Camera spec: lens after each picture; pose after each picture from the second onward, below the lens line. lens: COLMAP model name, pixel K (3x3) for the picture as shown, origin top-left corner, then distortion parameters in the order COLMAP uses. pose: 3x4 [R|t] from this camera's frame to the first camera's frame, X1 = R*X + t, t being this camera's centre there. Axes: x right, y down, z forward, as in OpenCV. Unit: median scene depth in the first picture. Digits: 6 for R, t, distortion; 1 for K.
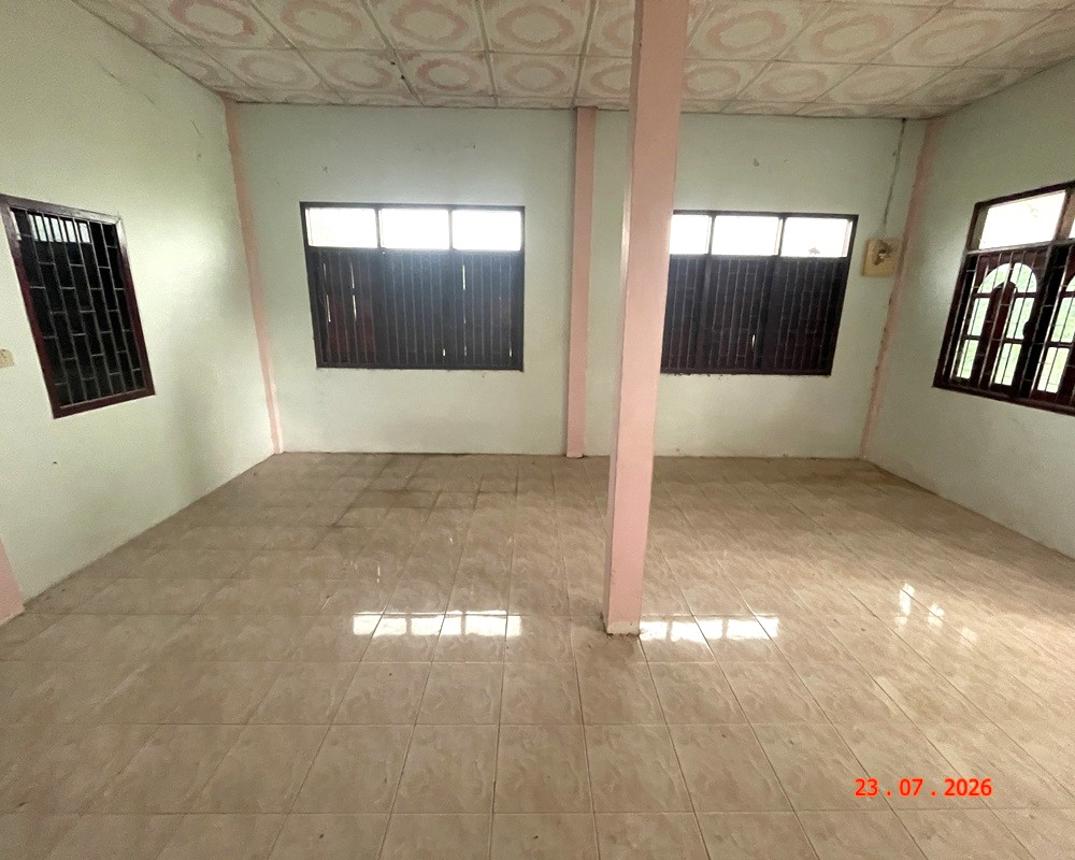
lens RADIAL K [[467.3, 0, 536.0], [0, 467.3, 433.2], [0, 0, 1]] dist [-0.002426, 0.000281]
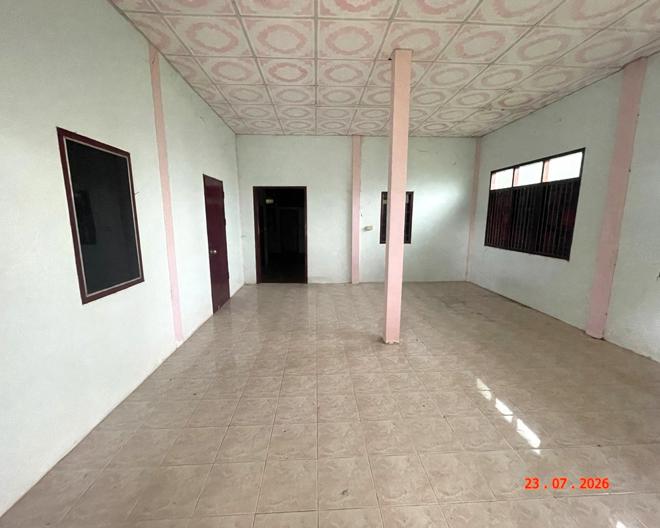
lens RADIAL K [[286.9, 0, 329.4], [0, 286.9, 265.0], [0, 0, 1]] dist [-0.002426, 0.000281]
pose [[0.050100, 0.148047, -0.987710, 0.947597], [-0.272218, 0.953534, 0.129117, -0.043012], [0.960931, 0.262403, 0.088073, 0.284278]]
